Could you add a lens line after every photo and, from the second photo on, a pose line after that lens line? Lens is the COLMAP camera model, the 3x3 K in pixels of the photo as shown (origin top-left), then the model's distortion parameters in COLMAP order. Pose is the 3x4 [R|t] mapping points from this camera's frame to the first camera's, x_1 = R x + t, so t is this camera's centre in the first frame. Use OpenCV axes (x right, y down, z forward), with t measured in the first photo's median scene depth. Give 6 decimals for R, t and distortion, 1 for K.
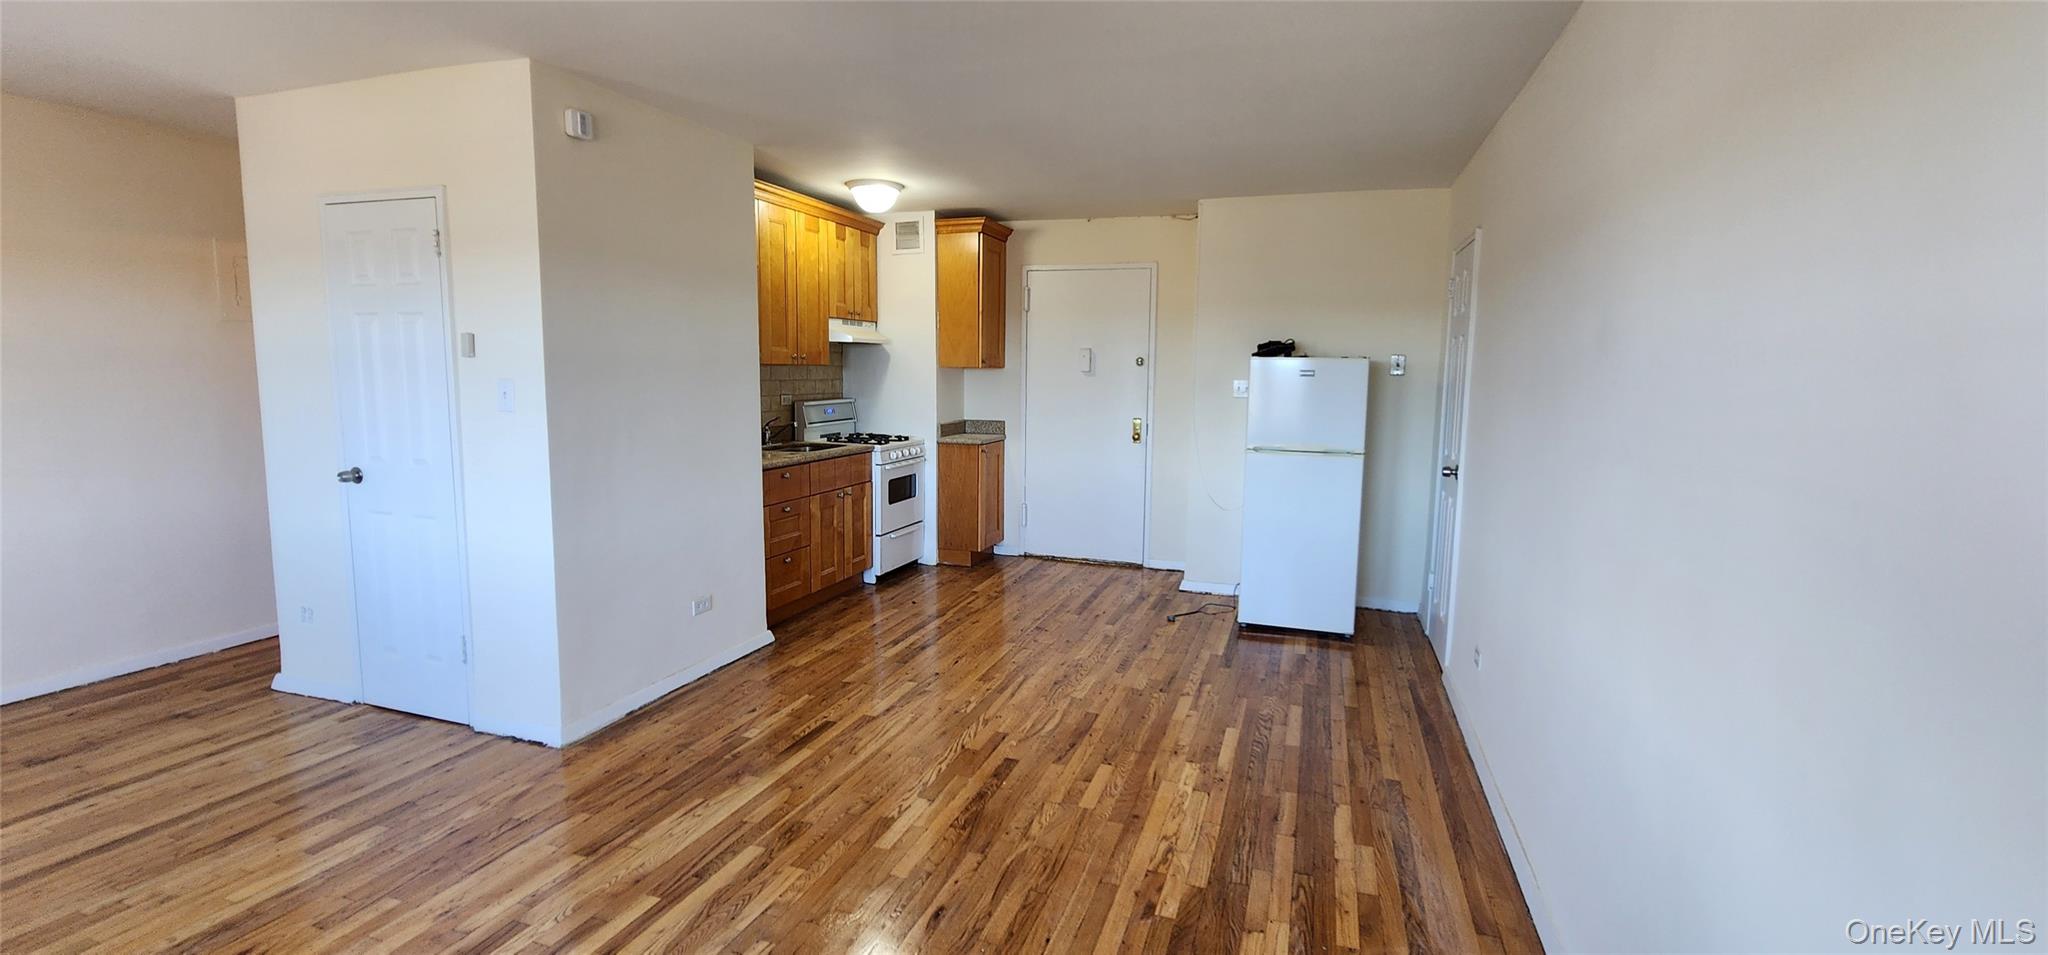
lens RADIAL K [[841.0, 0, 1034.3], [0, 841.0, 465.2], [0, 0, 1]] dist [0.000695, 0.000018]
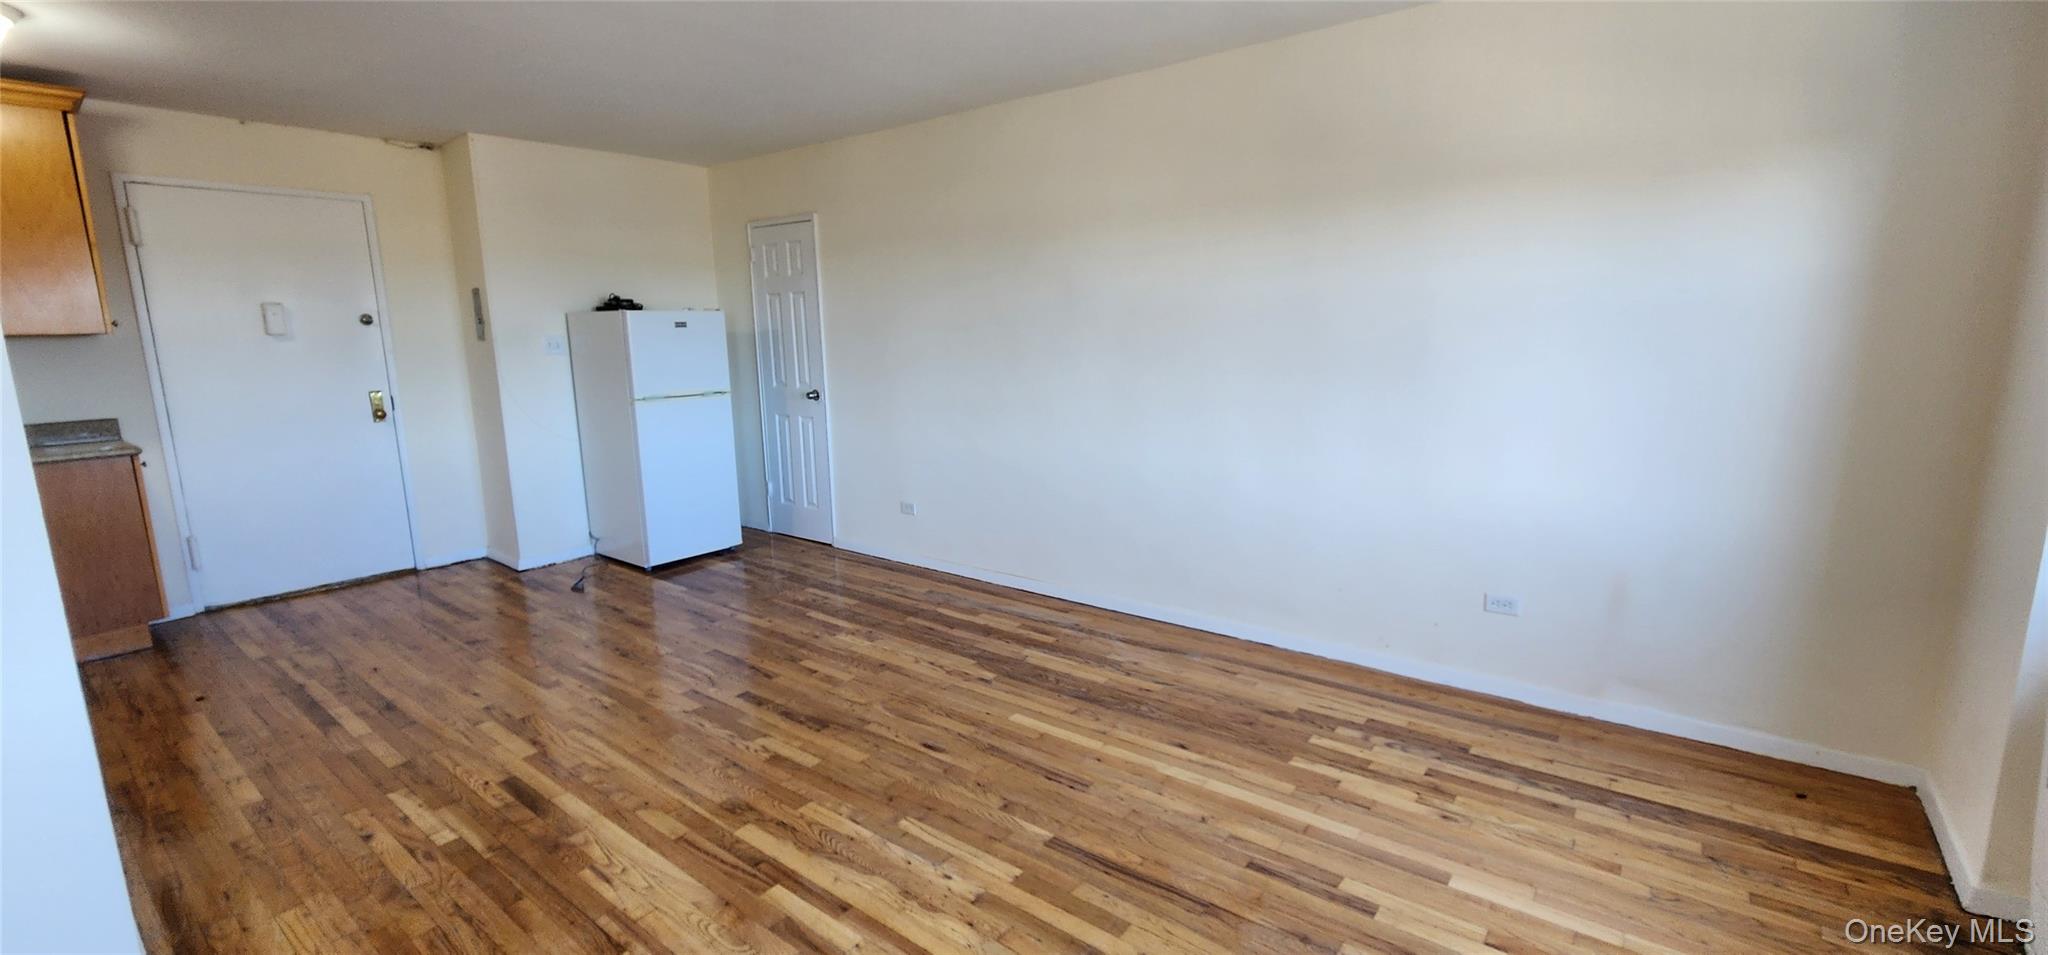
lens RADIAL K [[851.9, 0, 1045.3], [0, 851.9, 464.9], [0, 0, 1]] dist [-0.002096, -0.000210]
pose [[0.321437, -0.177196, 0.930204, -0.518759], [0.132350, 0.981100, 0.141157, -0.019687], [-0.937636, 0.077740, 0.338814, 0.159312]]
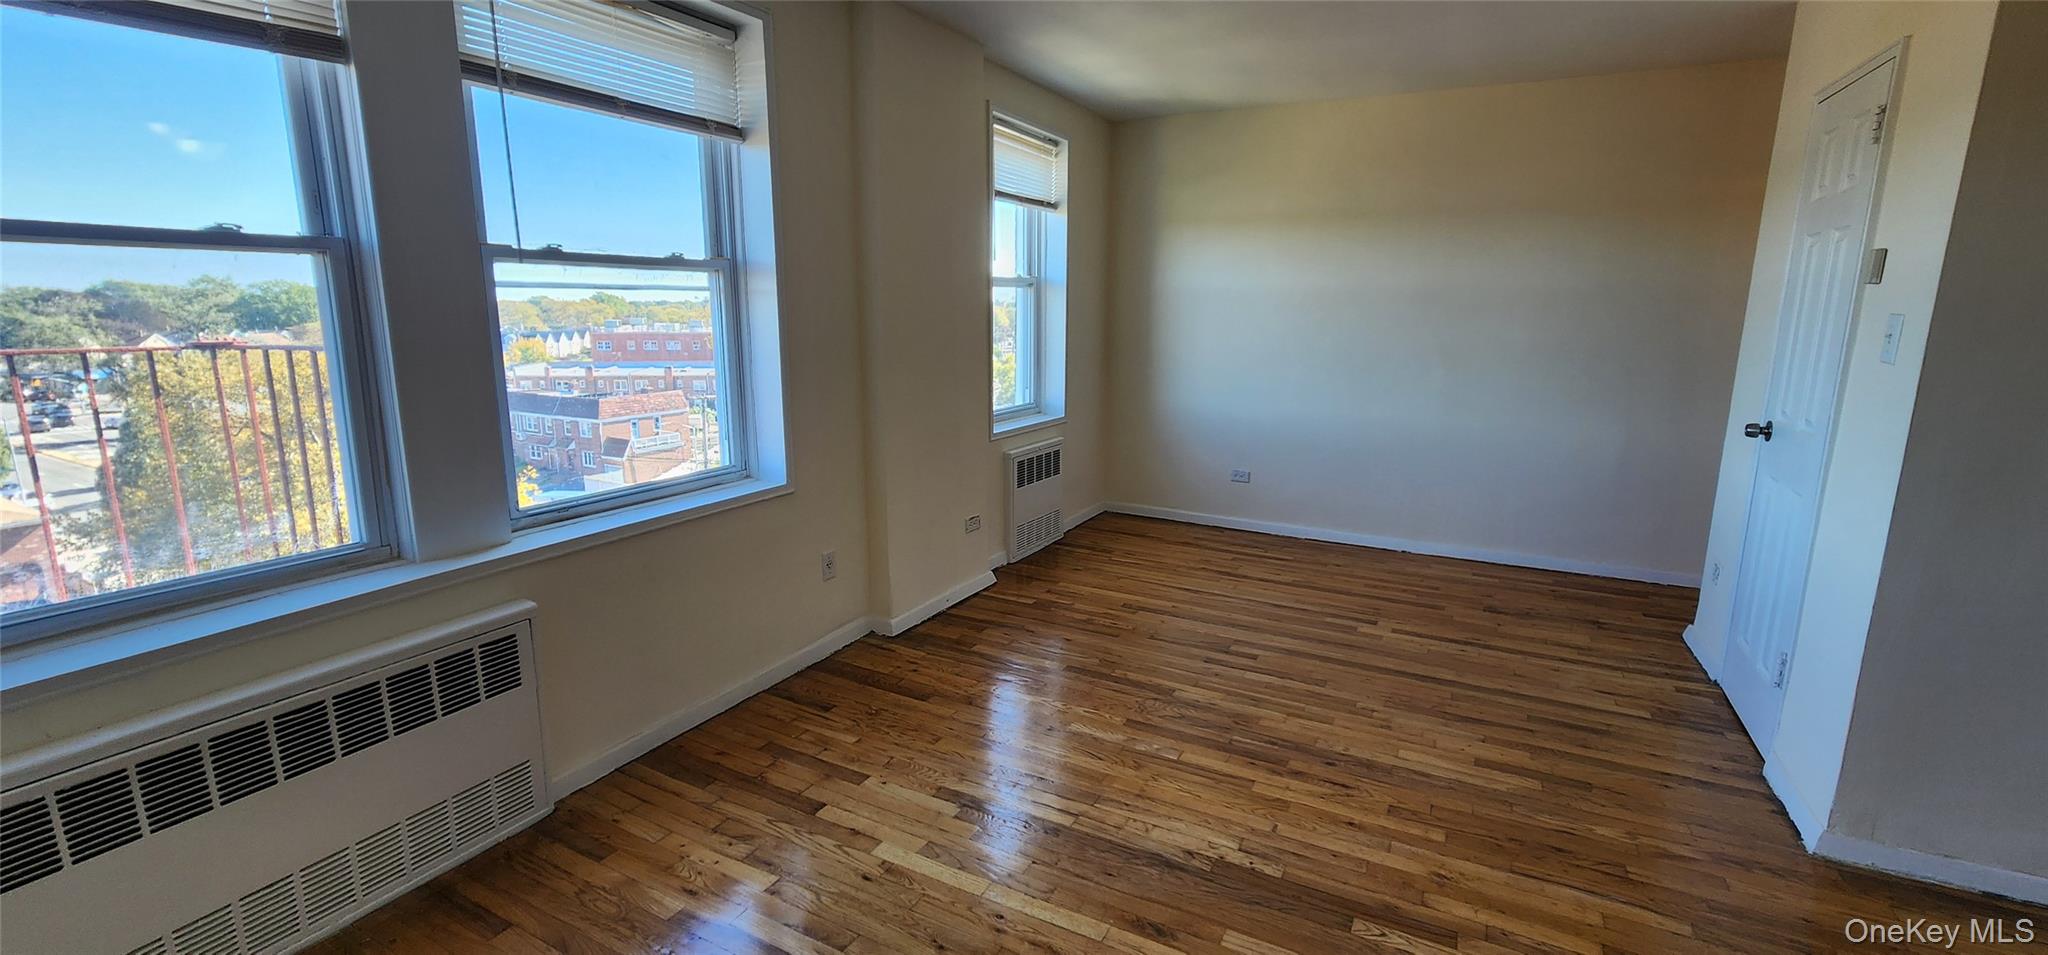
lens RADIAL K [[841.0, 0, 1034.3], [0, 841.0, 465.2], [0, 0, 1]] dist [0.000695, 0.000018]
pose [[-0.144135, 0.174322, -0.974083, 0.093475], [-0.119371, 0.974110, 0.191991, -0.020447], [0.982332, 0.143950, -0.119594, 0.268793]]
